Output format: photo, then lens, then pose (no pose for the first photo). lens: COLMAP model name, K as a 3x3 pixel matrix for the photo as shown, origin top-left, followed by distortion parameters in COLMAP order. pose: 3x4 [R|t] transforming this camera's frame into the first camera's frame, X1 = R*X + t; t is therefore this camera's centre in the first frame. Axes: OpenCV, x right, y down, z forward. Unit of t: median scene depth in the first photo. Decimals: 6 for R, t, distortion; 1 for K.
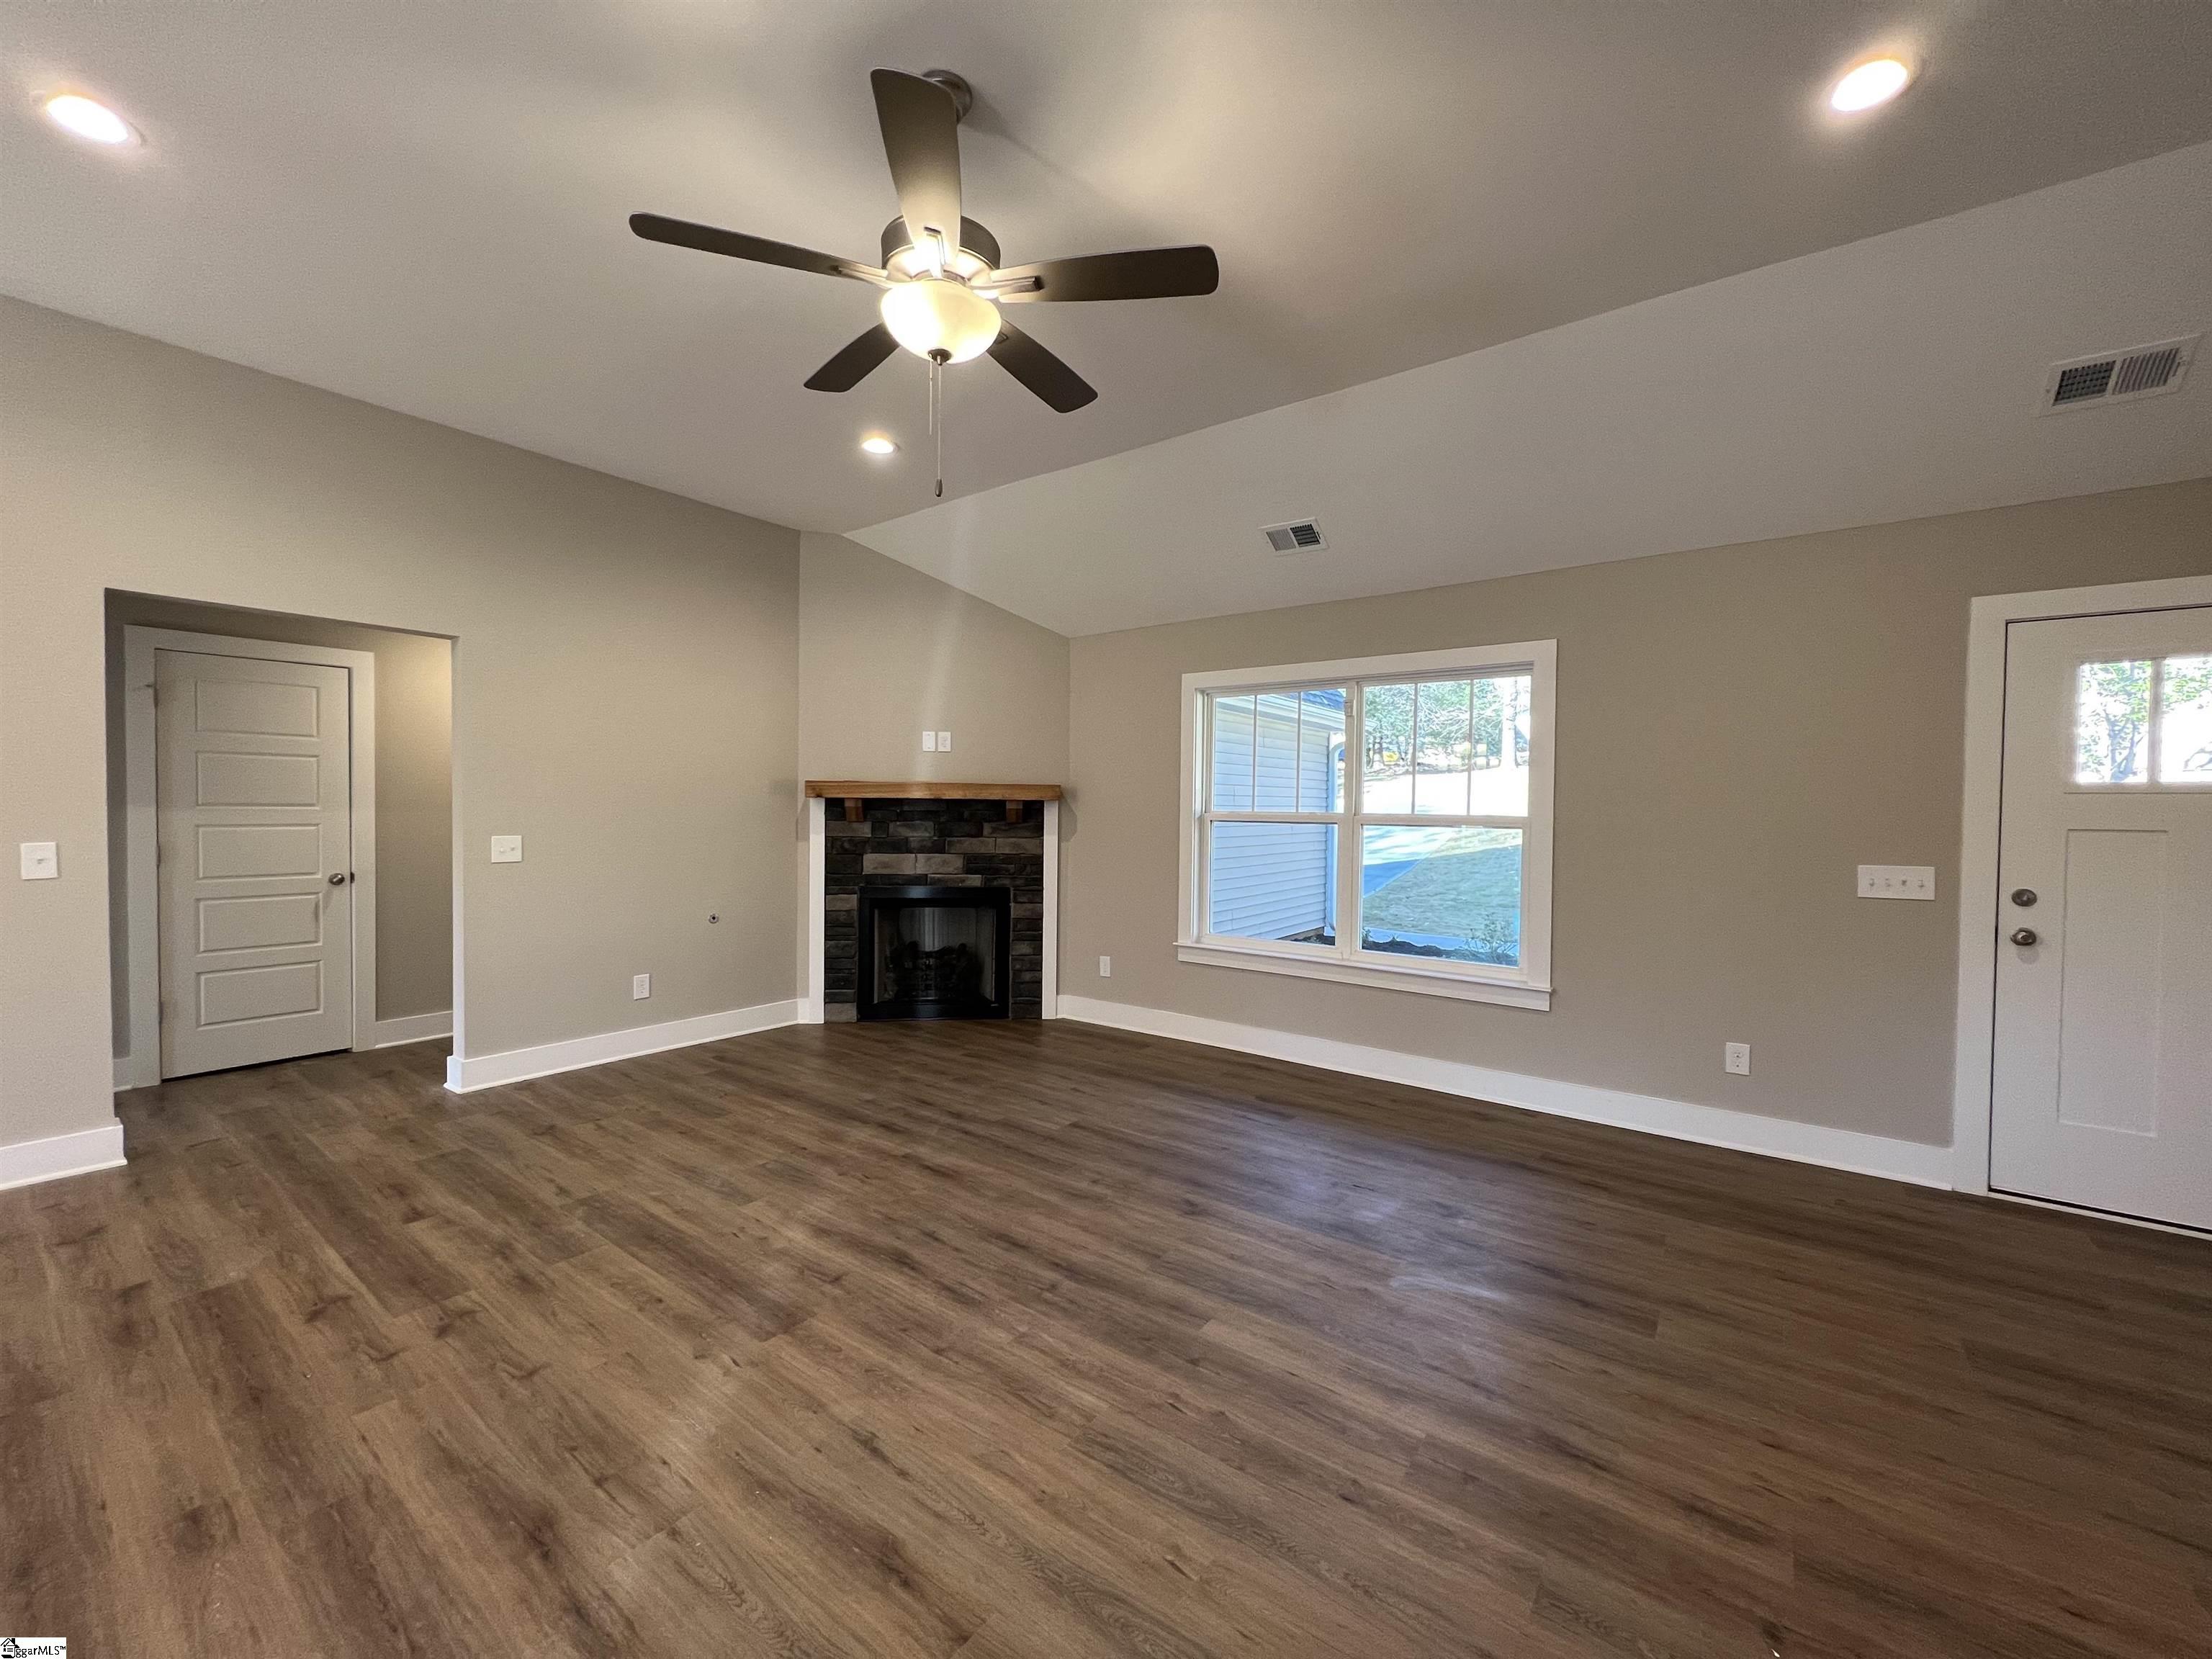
lens RADIAL K [[881.3, 0, 1107.4], [0, 881.3, 827.7], [0, 0, 1]] dist [-0.002667, 0.000864]
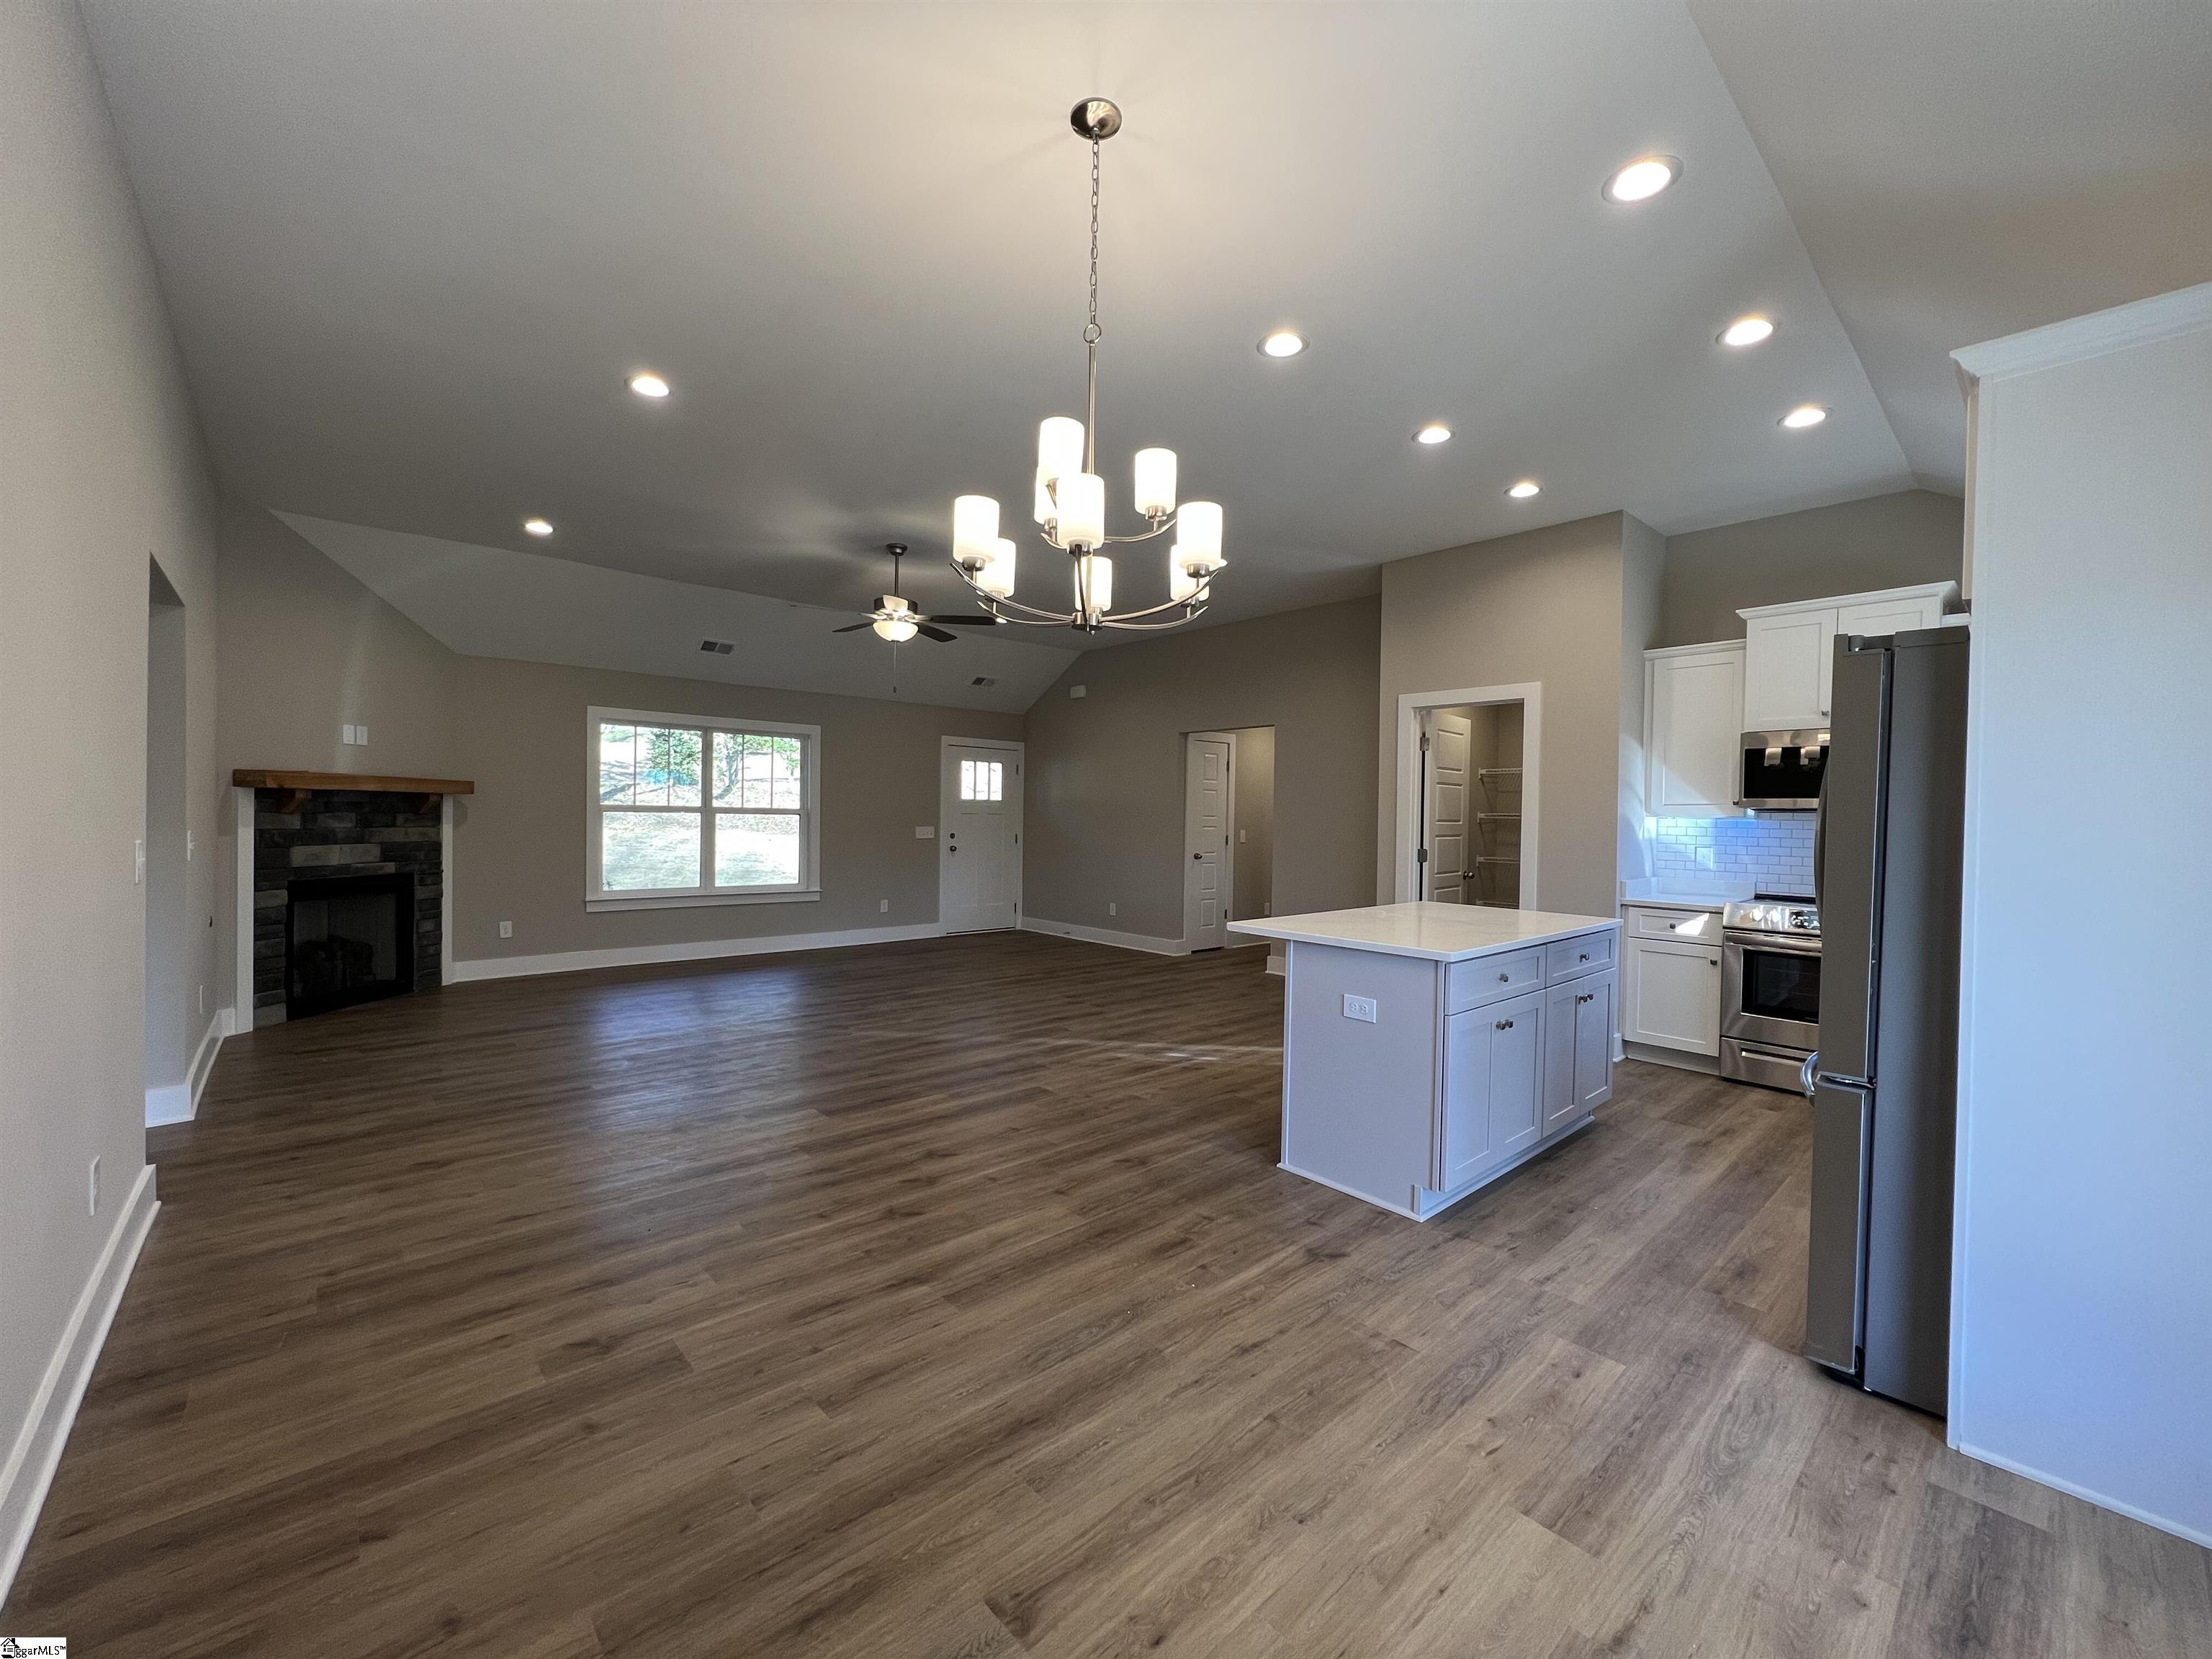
lens RADIAL K [[881.3, 0, 1096.9], [0, 881.3, 833.0], [0, 0, 1]] dist [-0.002667, 0.000864]
pose [[0.201105, -0.027645, 0.979180, -1.056770], [0.007570, 0.999616, 0.026667, -0.004302], [-0.979541, 0.002049, 0.201236, -0.060509]]
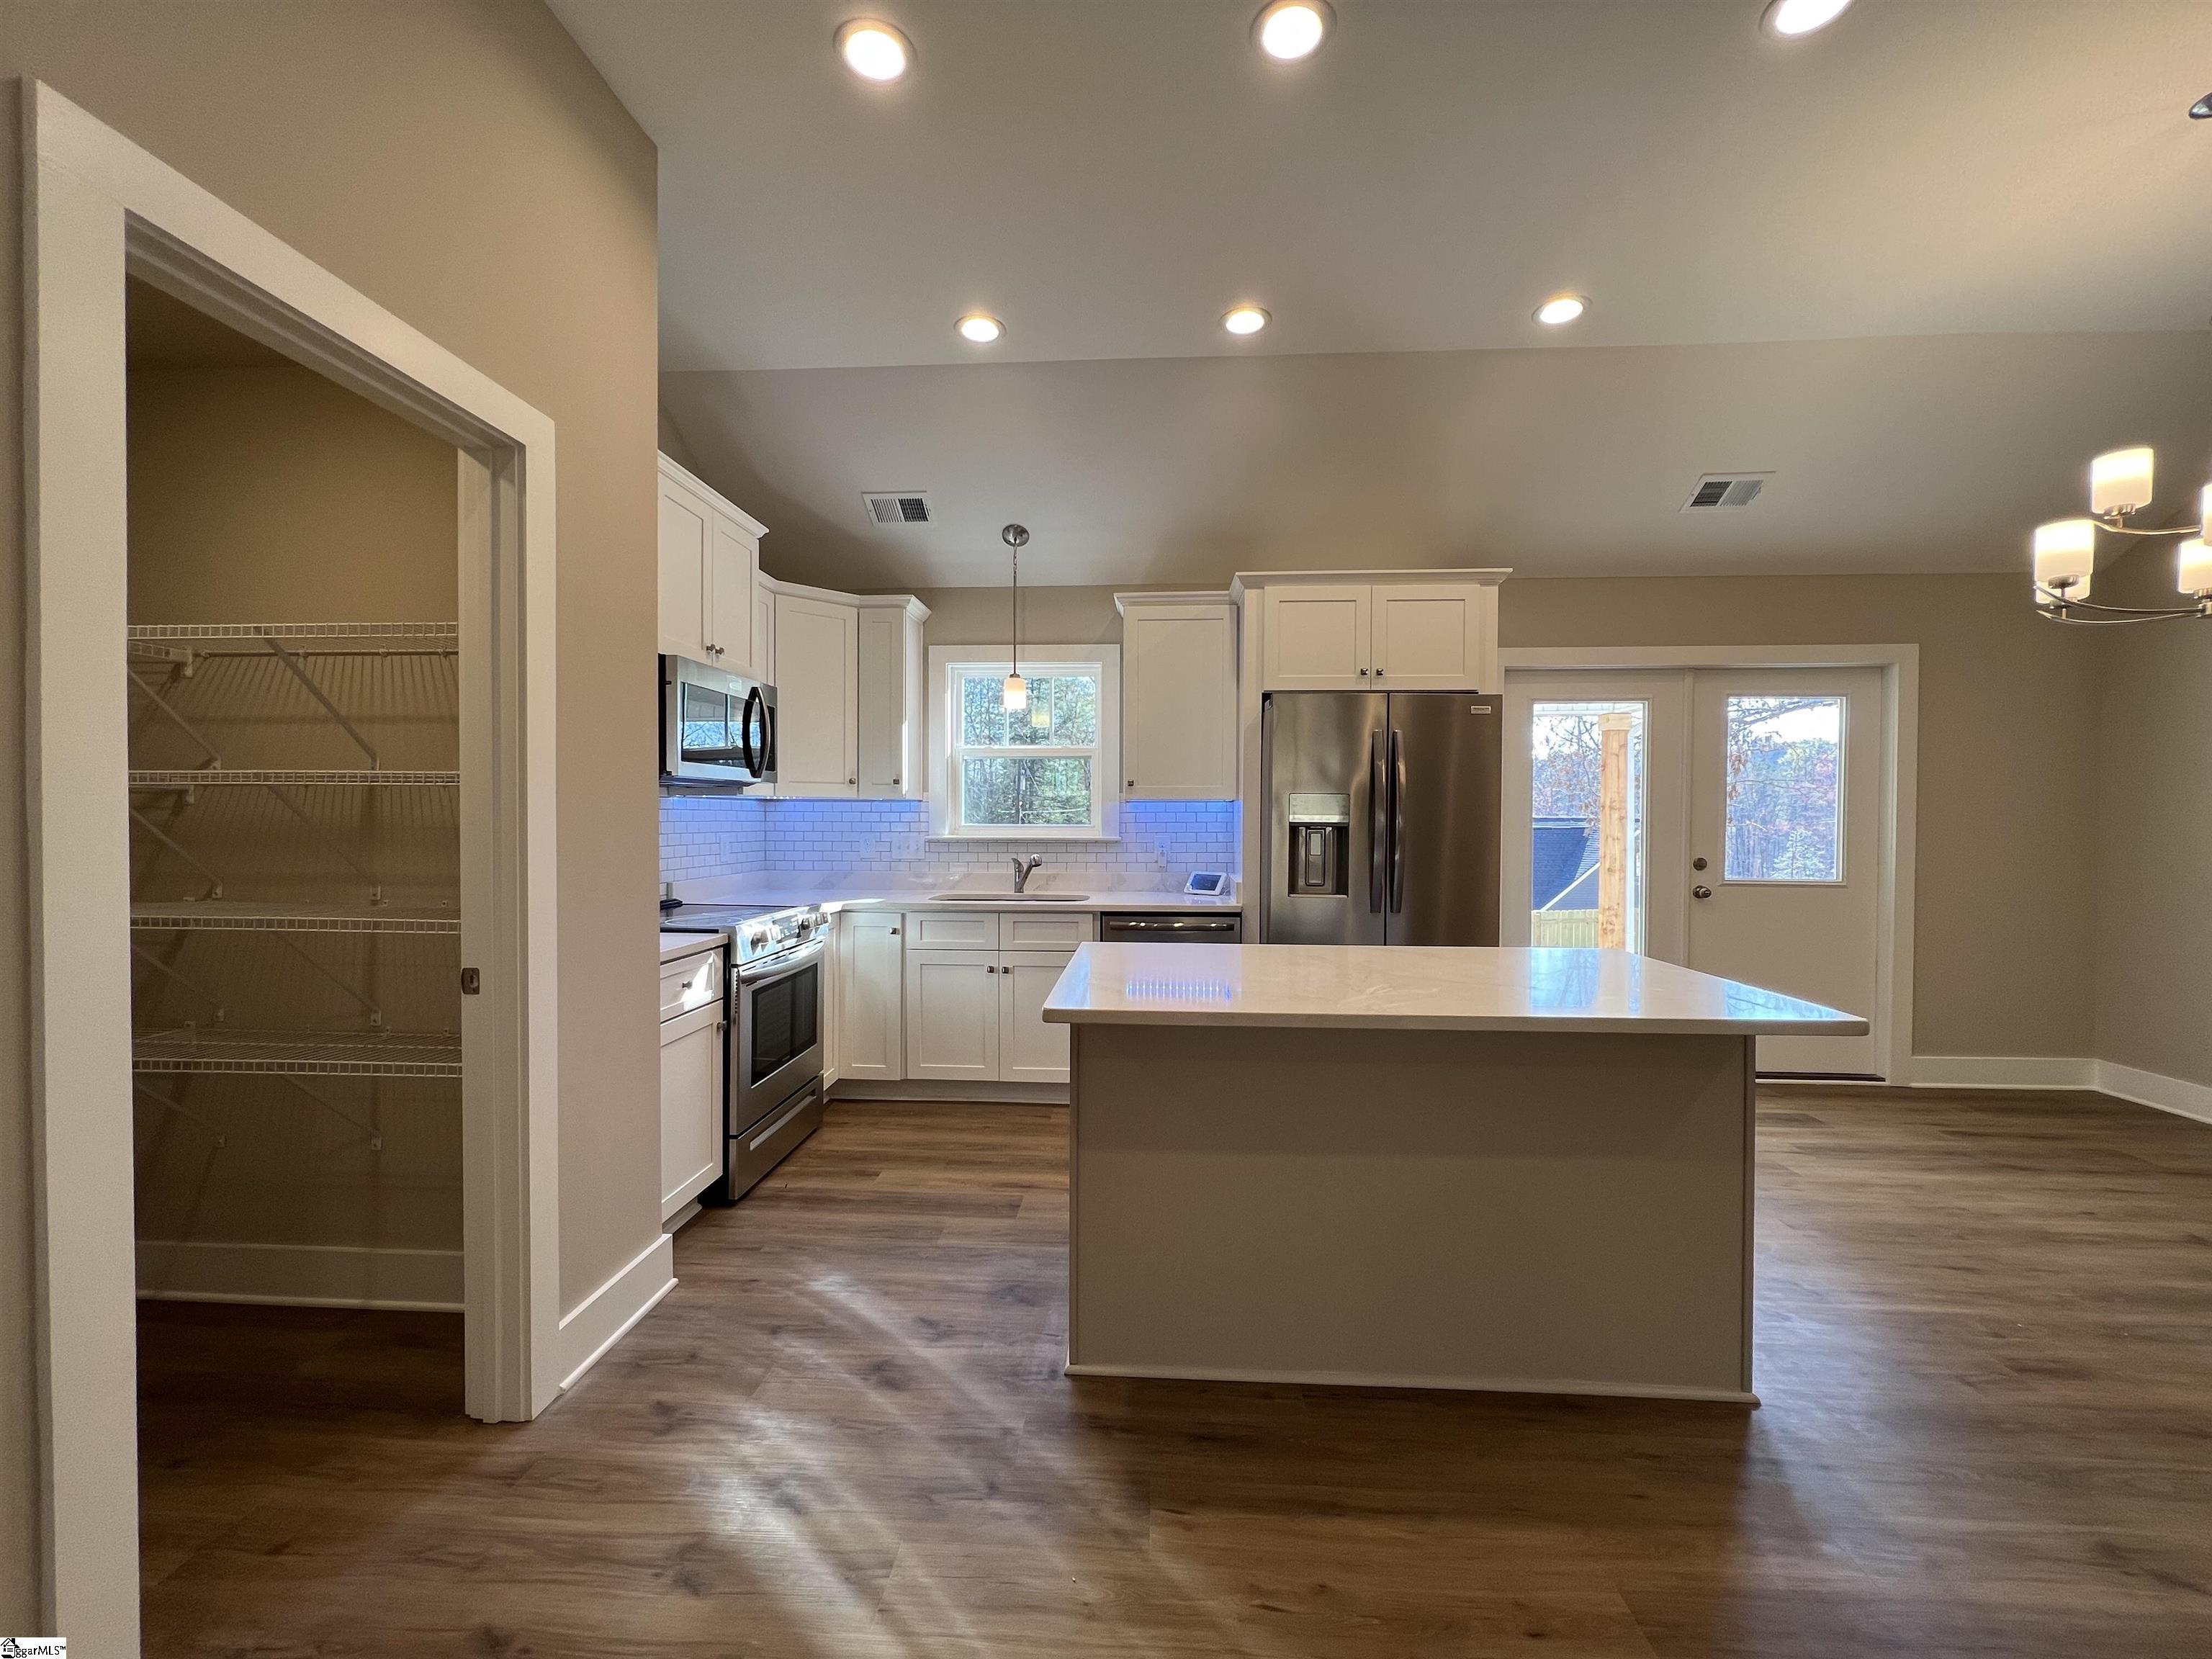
lens RADIAL K [[881.3, 0, 1101.9], [0, 881.3, 827.1], [0, 0, 1]] dist [-0.002667, 0.000864]
pose [[-0.837434, -0.005835, -0.546507, -0.022849], [-0.023885, 0.999378, 0.025931, 0.009885], [0.546016, 0.034769, -0.837053, 0.084253]]
